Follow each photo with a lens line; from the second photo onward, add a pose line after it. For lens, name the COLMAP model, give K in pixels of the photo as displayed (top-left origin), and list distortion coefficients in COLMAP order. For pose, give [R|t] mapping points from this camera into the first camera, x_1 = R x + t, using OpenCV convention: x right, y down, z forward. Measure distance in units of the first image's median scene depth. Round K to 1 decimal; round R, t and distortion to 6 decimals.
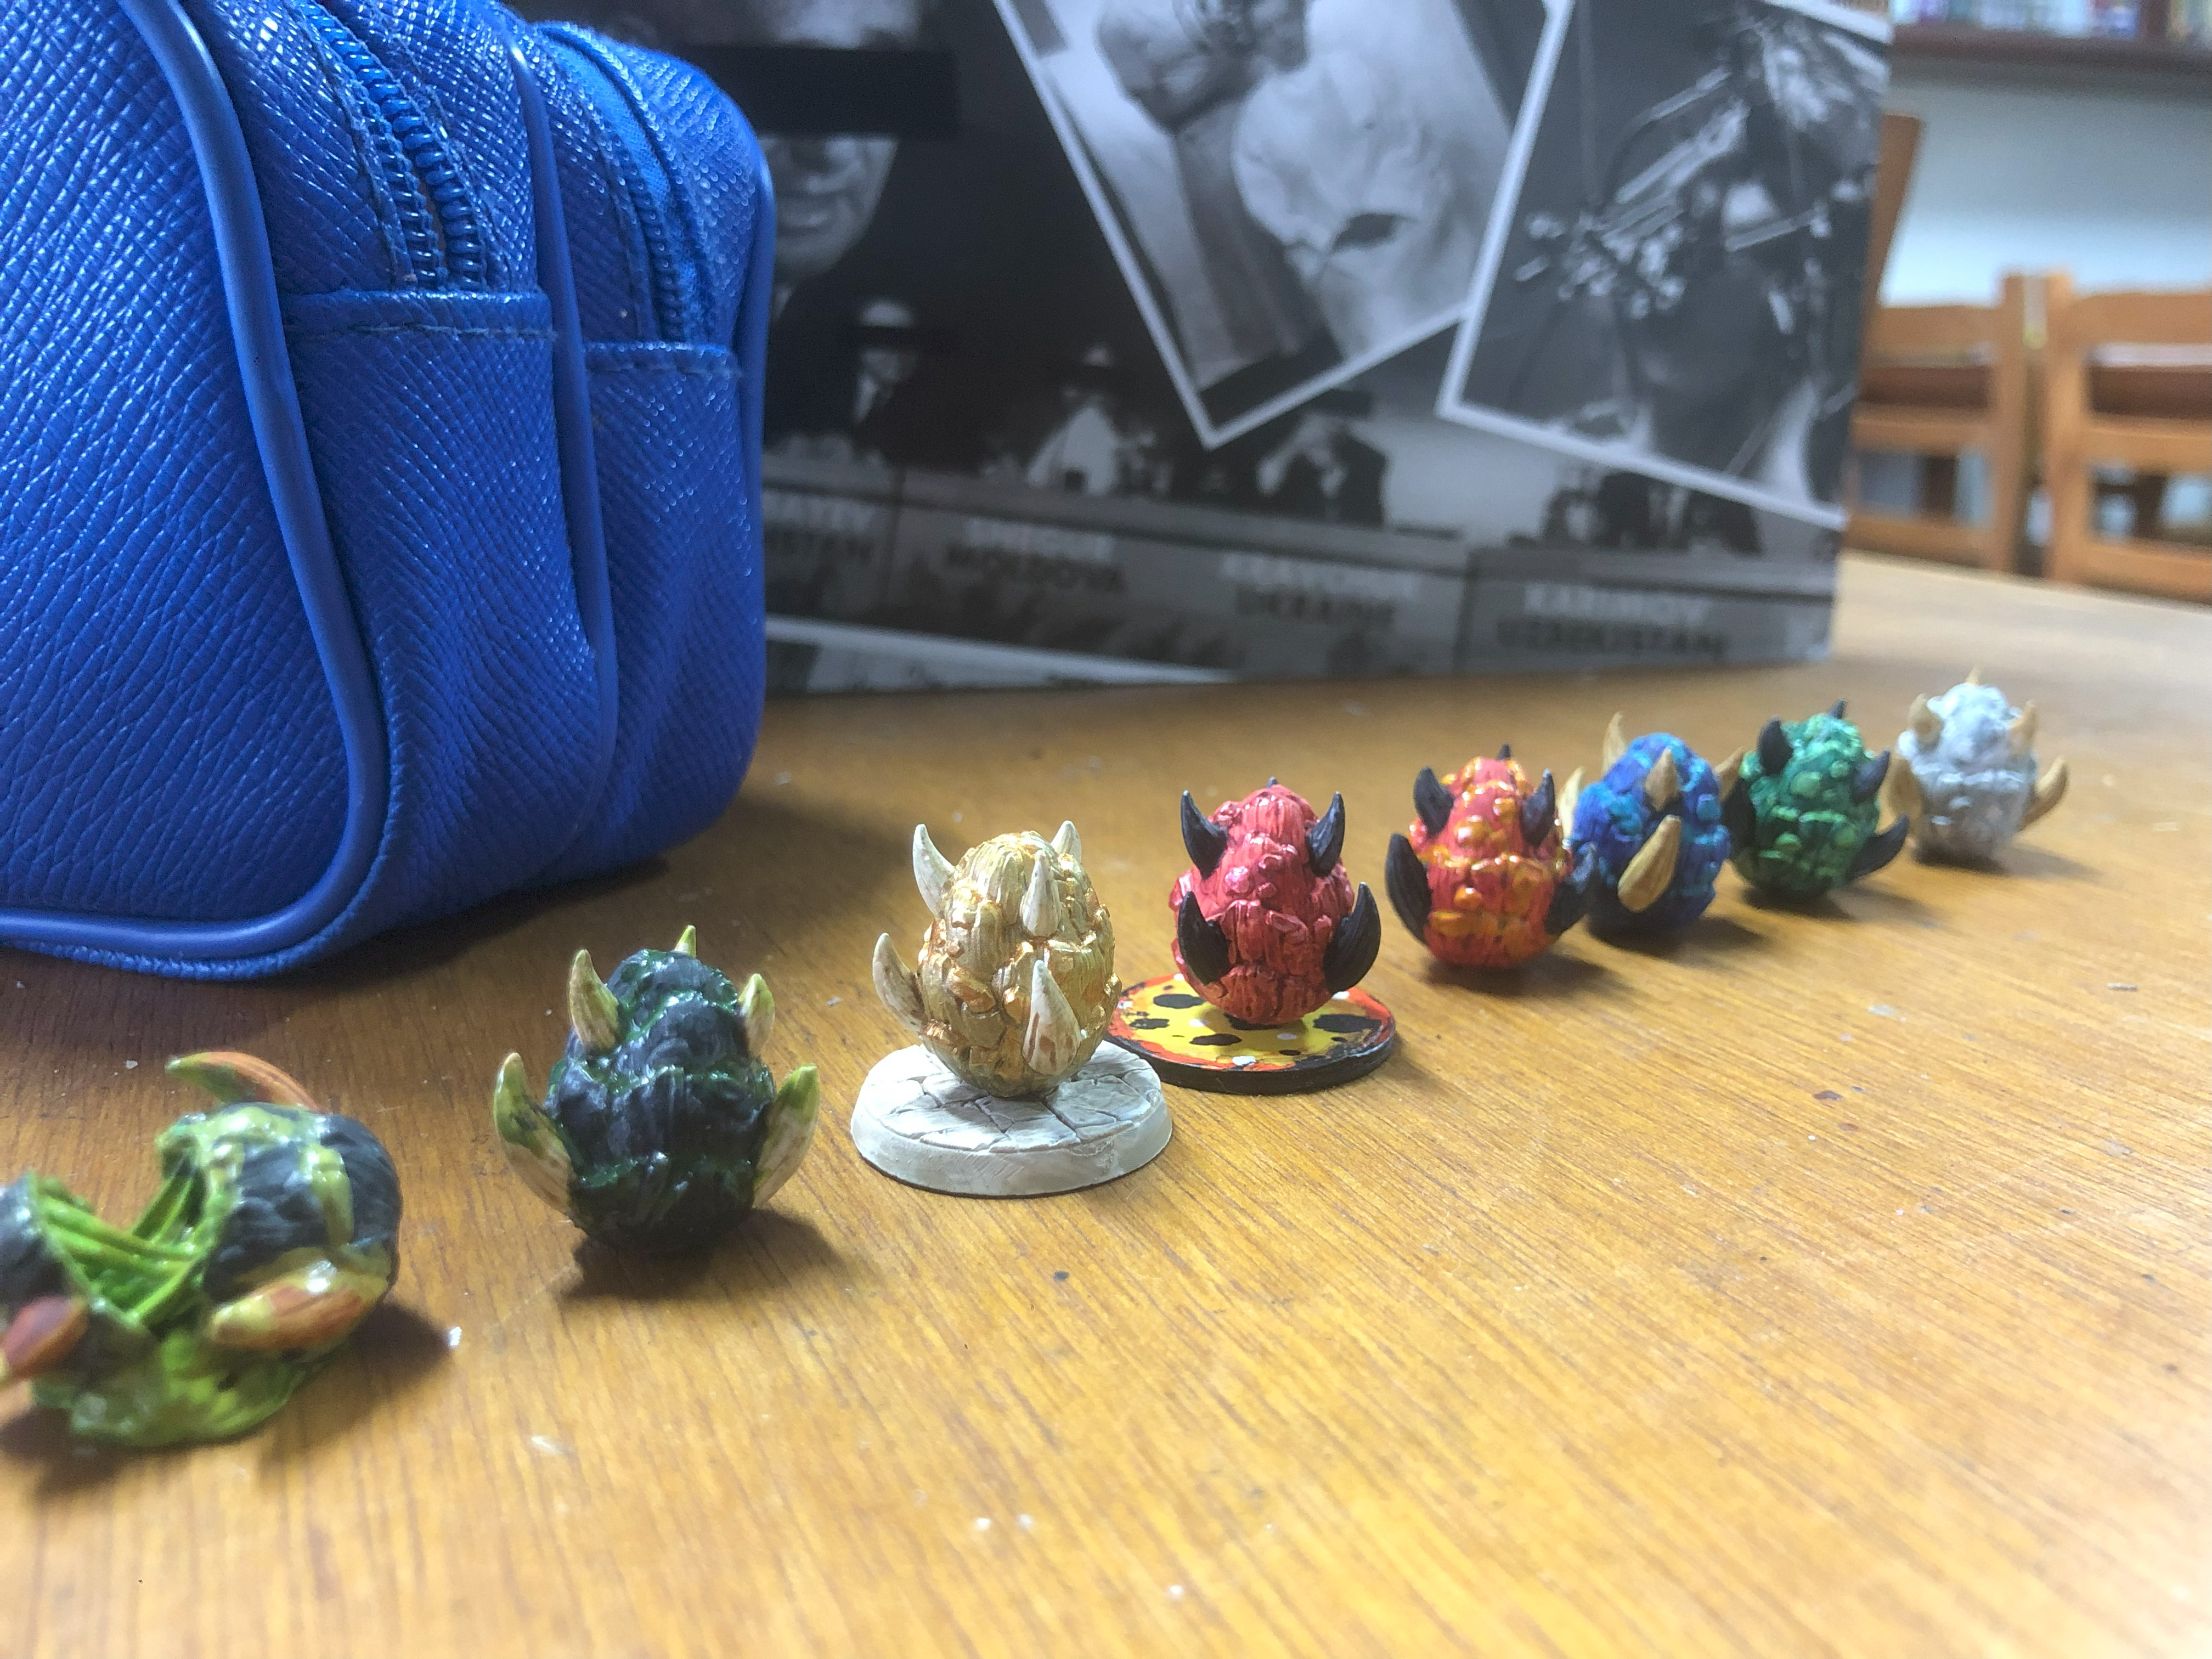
lens RADIAL K [[2004.5, 0, 1110.9], [0, 2004.5, 796.0], [0, 0, 1]] dist [0.004606, -0.054307]
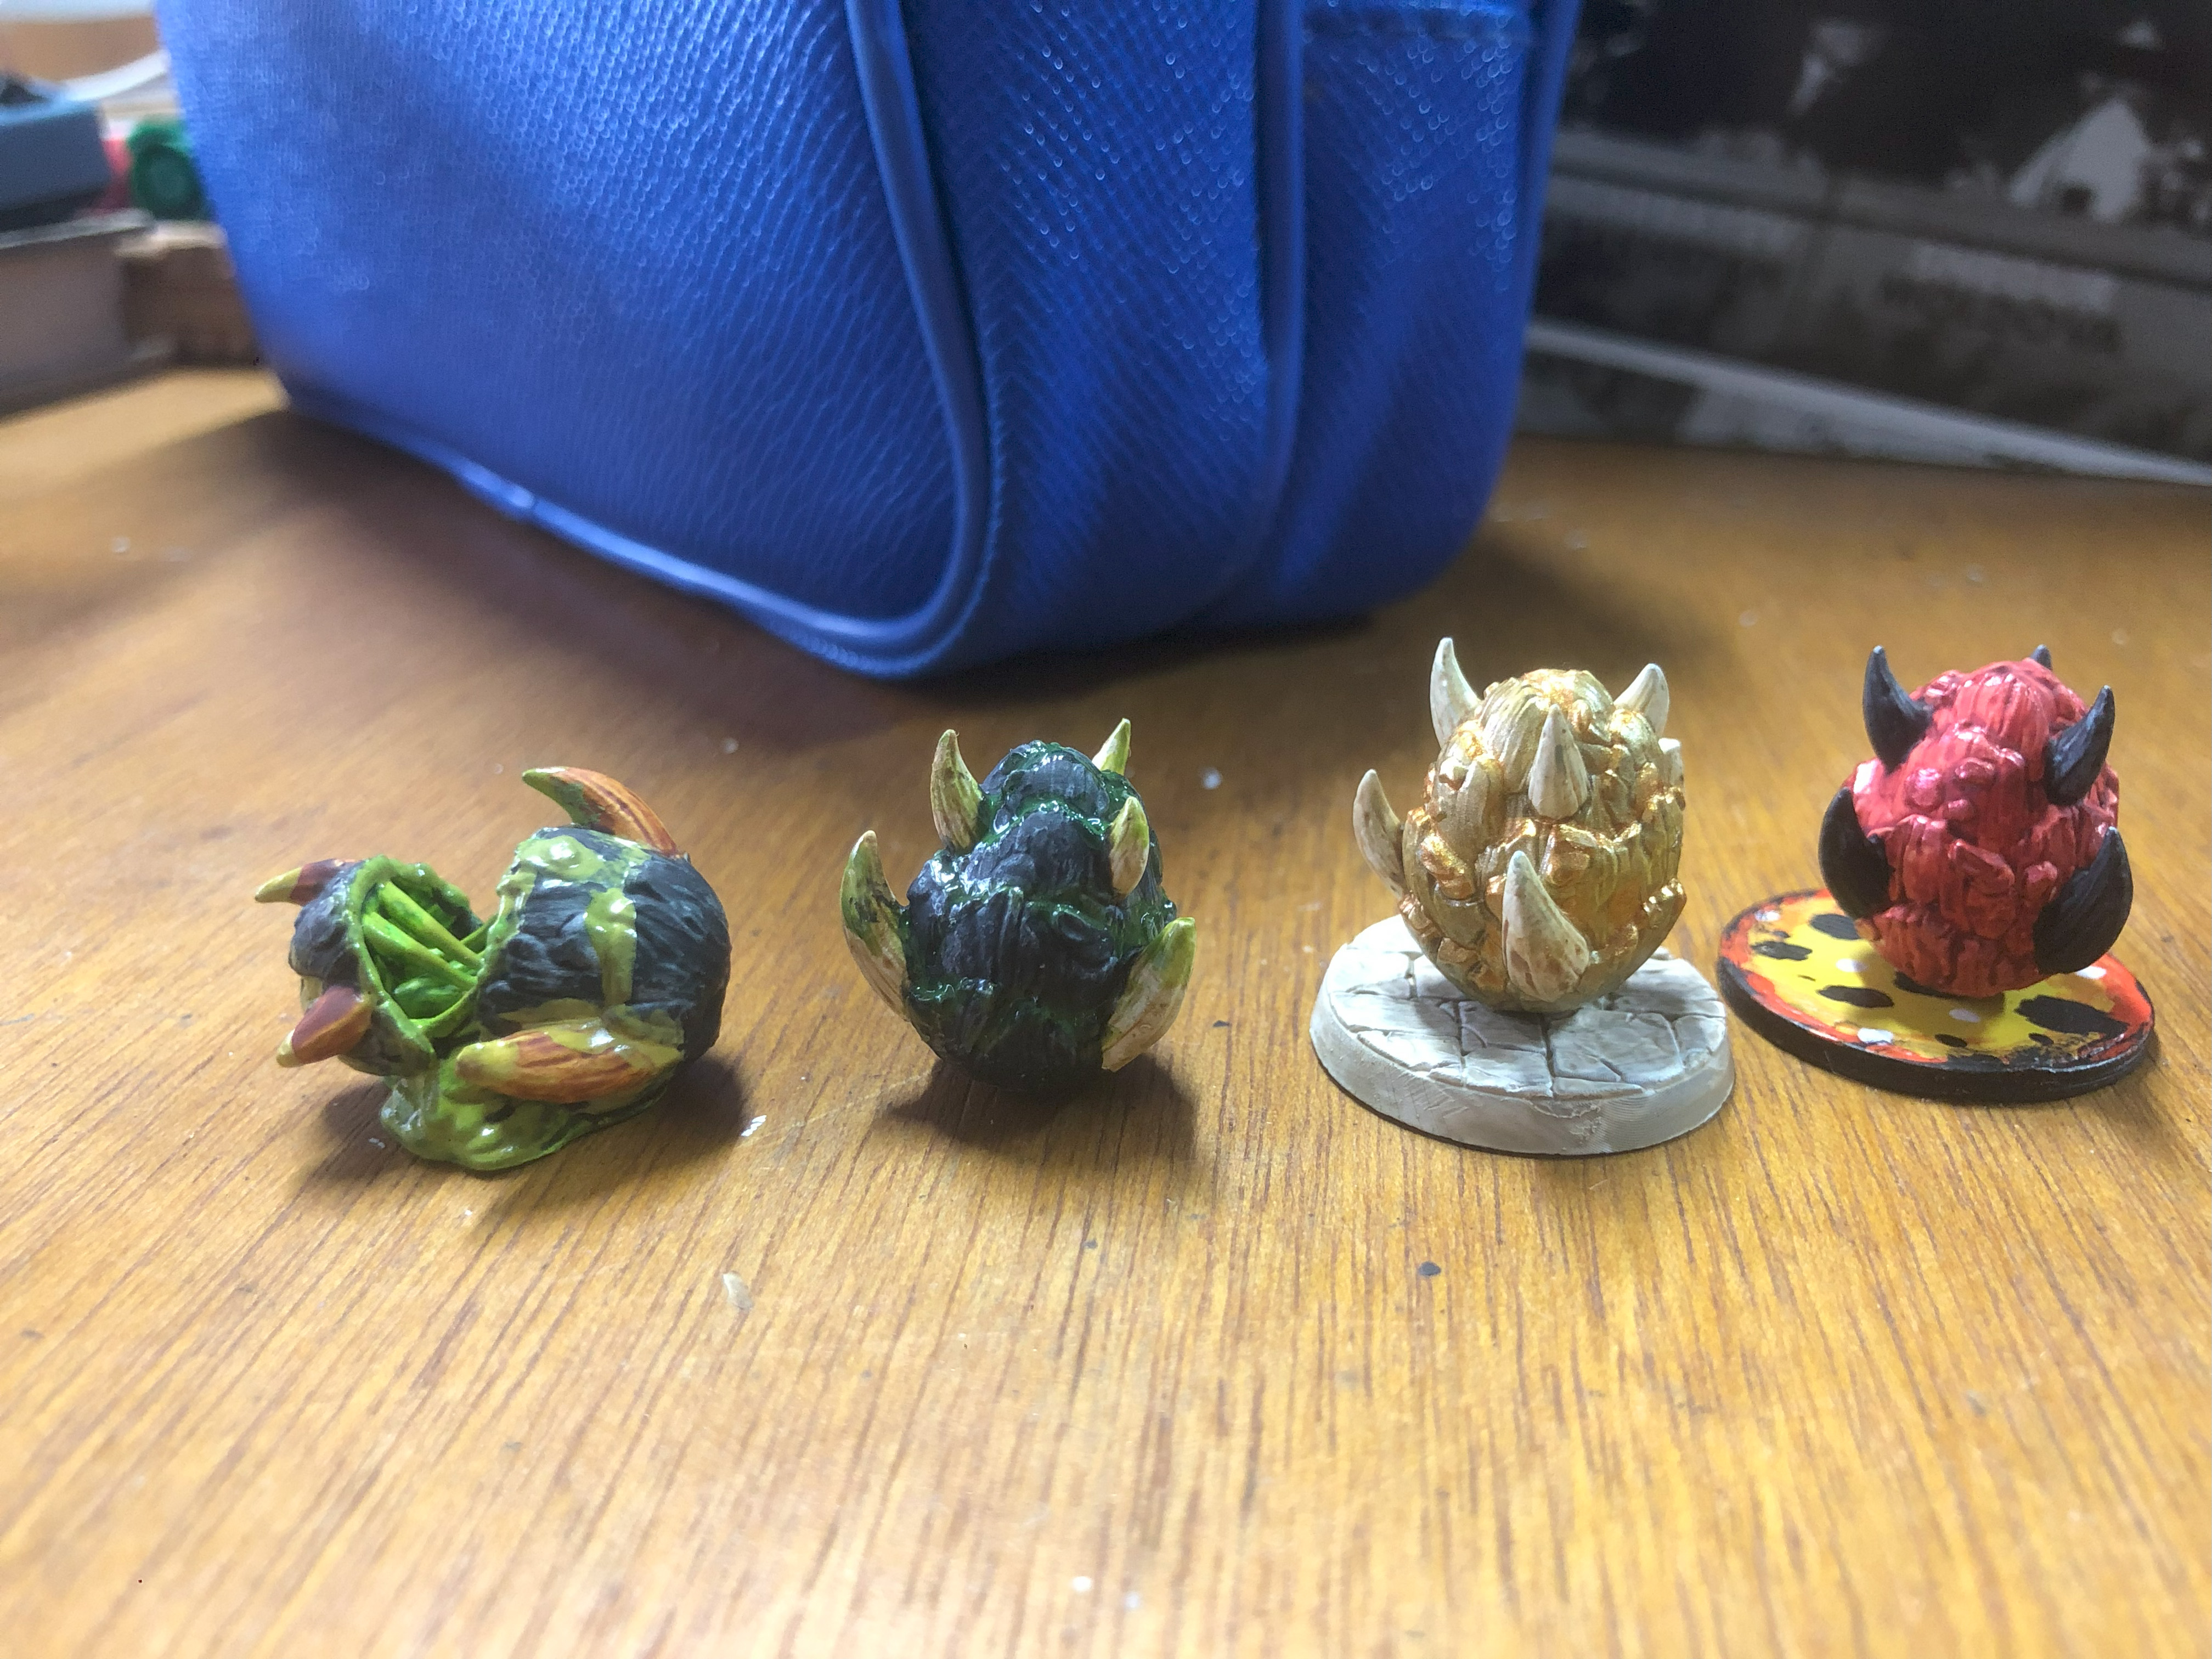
lens RADIAL K [[2004.5, 0, 1029.1], [0, 2004.5, 810.3], [0, 0, 1]] dist [0.004606, -0.054307]
pose [[0.835869, 0.203346, -0.509875, 0.173922], [-0.125523, 0.975050, 0.183088, -0.041828], [0.534384, -0.089036, 0.840539, 0.264363]]
